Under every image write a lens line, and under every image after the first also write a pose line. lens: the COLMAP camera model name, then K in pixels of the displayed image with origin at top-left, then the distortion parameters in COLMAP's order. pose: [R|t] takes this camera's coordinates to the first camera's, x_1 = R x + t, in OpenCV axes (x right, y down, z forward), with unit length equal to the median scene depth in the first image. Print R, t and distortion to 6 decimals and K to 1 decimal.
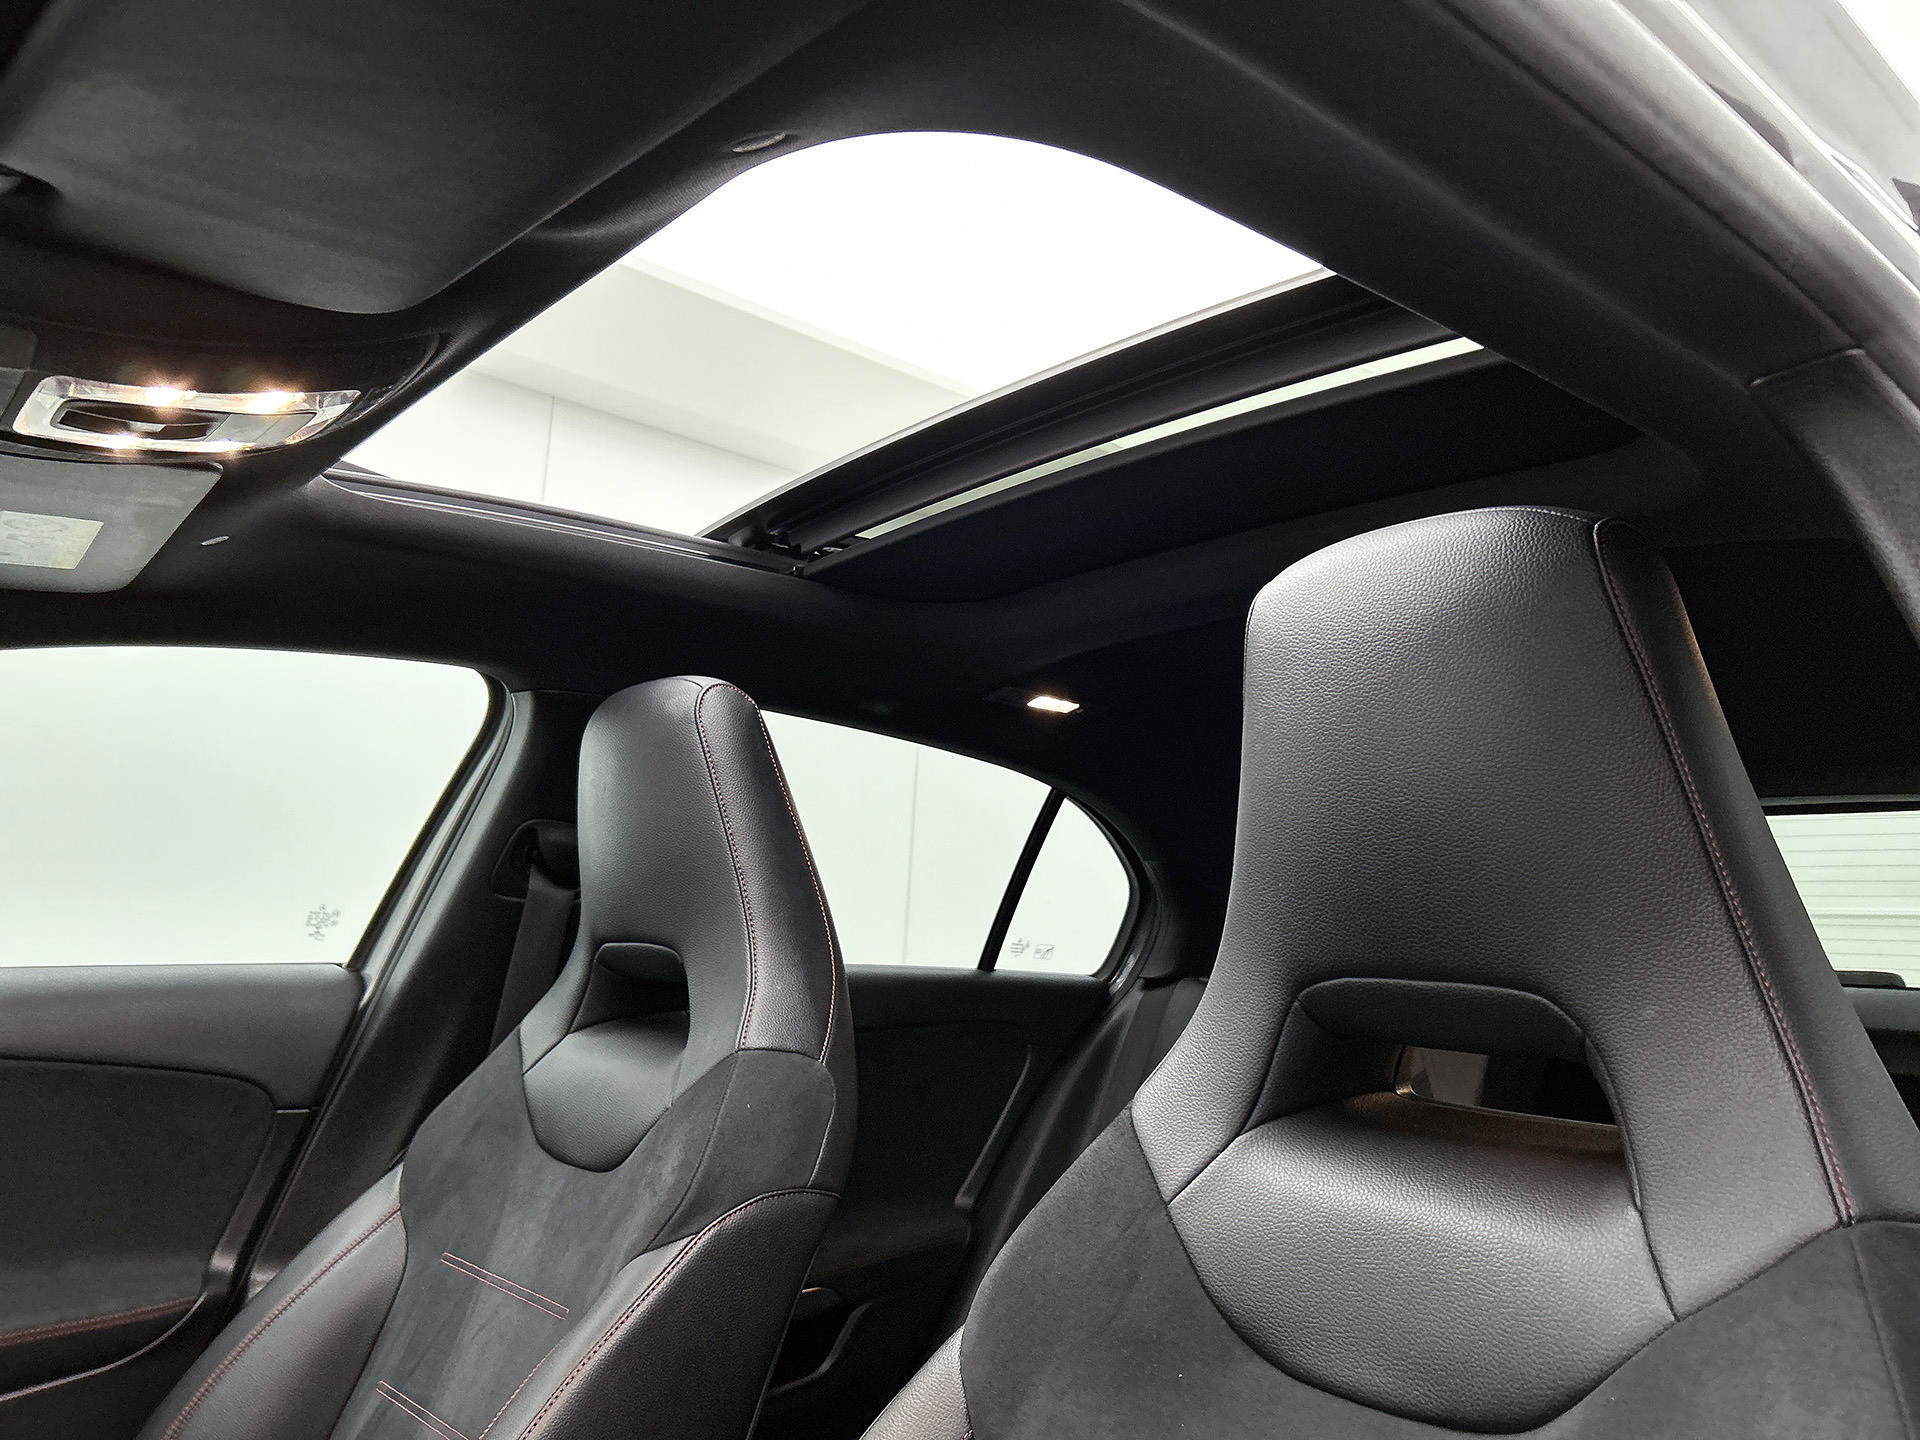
lens RADIAL K [[1428.3, 0, 963.7], [0, 1428.3, 687.9], [0, 0, 1]] dist [0.031442, -0.097918]
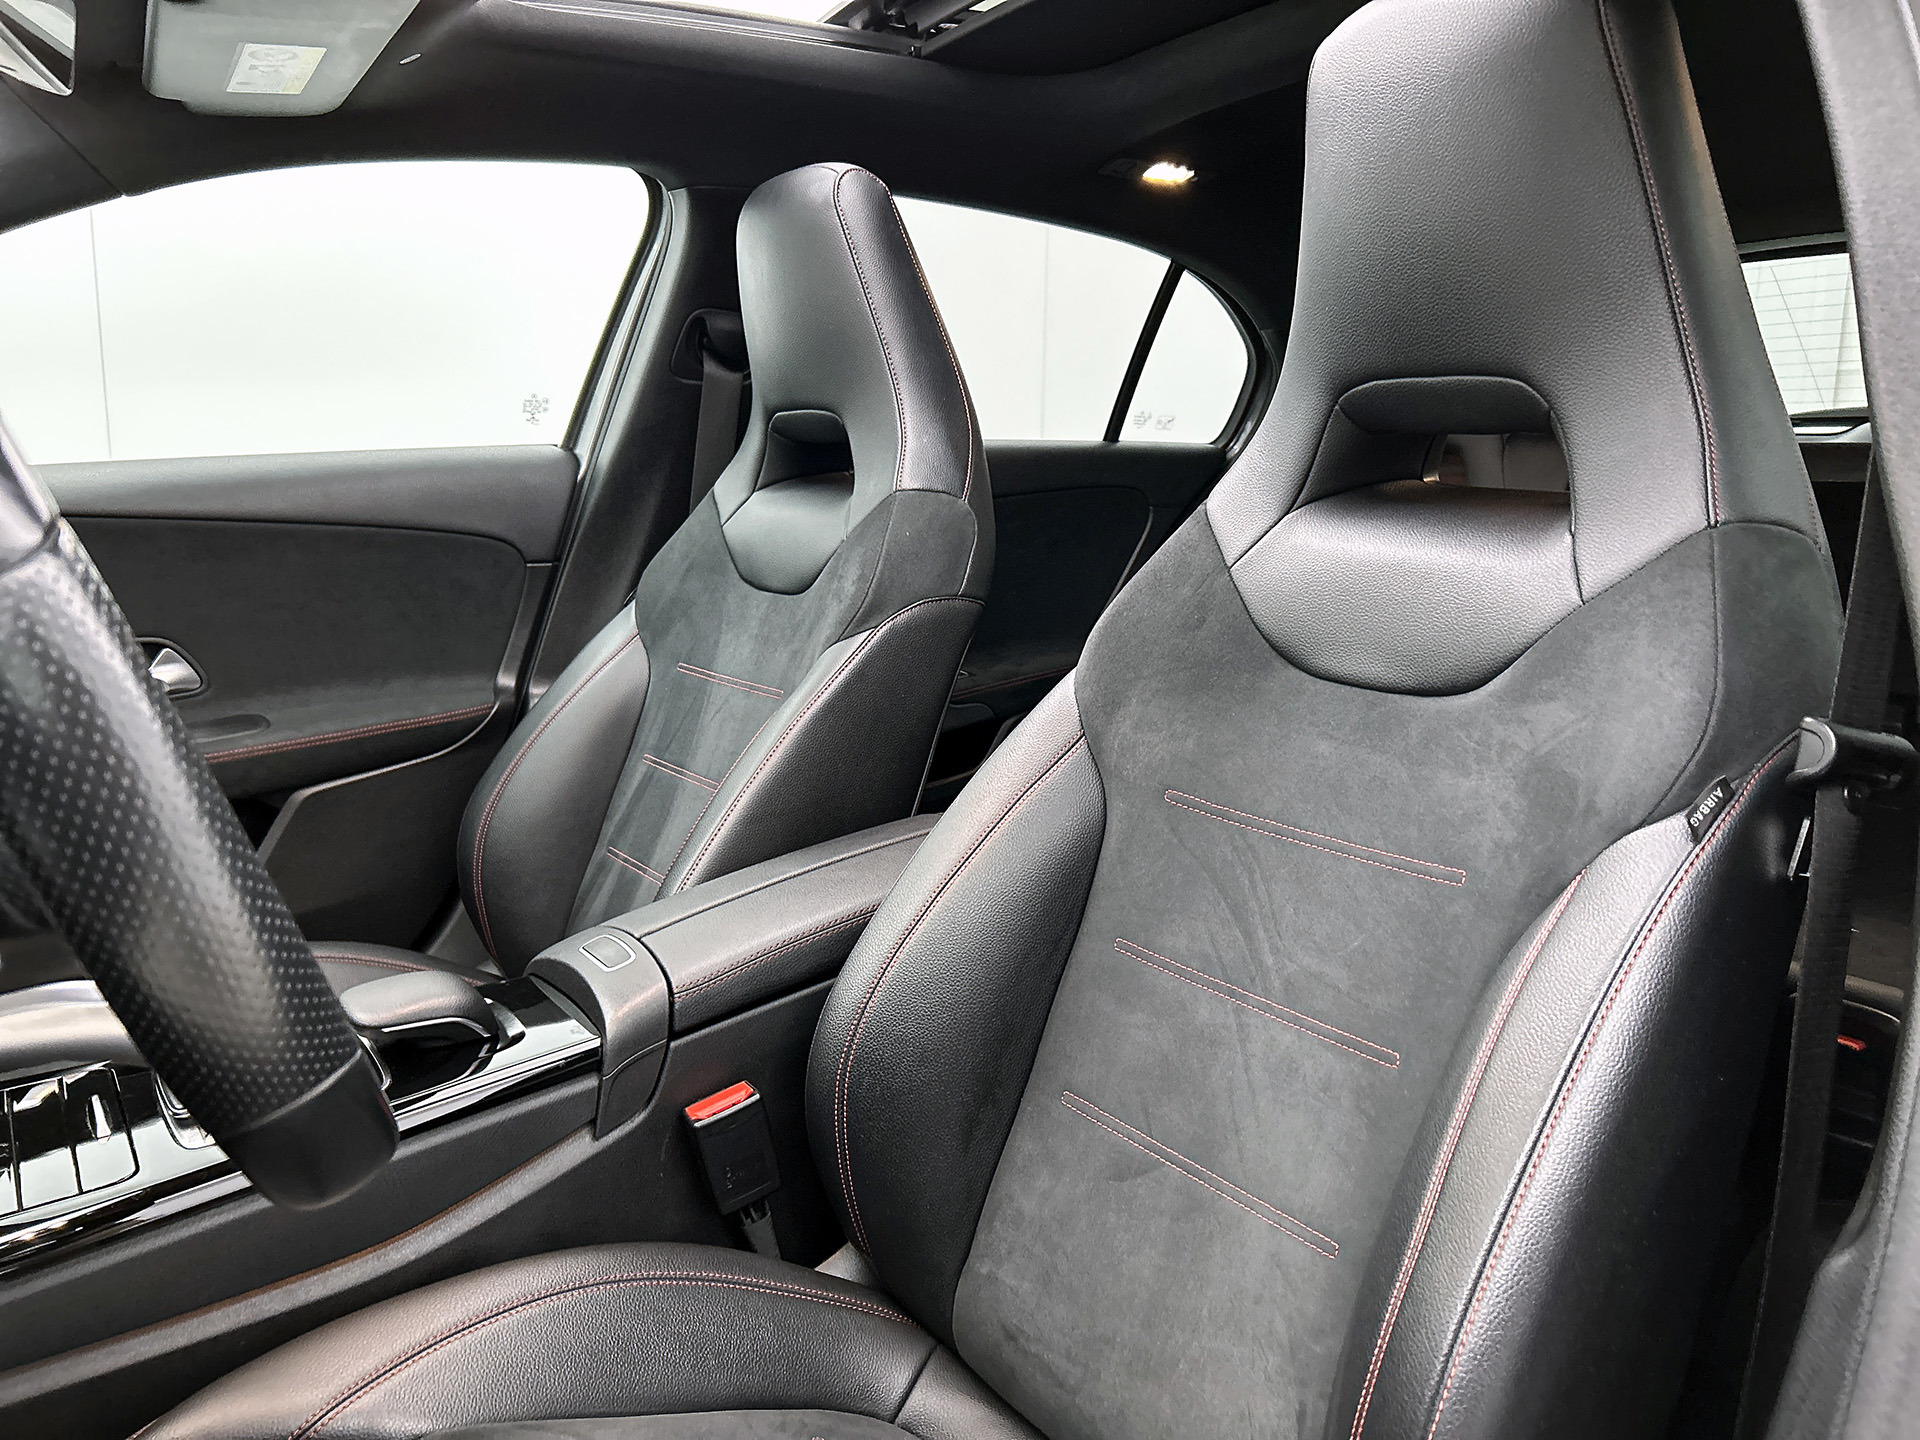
lens RADIAL K [[1434.8, 0, 960.0], [0, 1434.8, 720.0], [0, 0, 1]] dist [0.082999, -0.101078]
pose [[0.994222, -0.023883, -0.104652, 0.019436], [0.059257, 0.935035, 0.349568, 0.008629], [0.089505, -0.353750, 0.931048, -0.194223]]
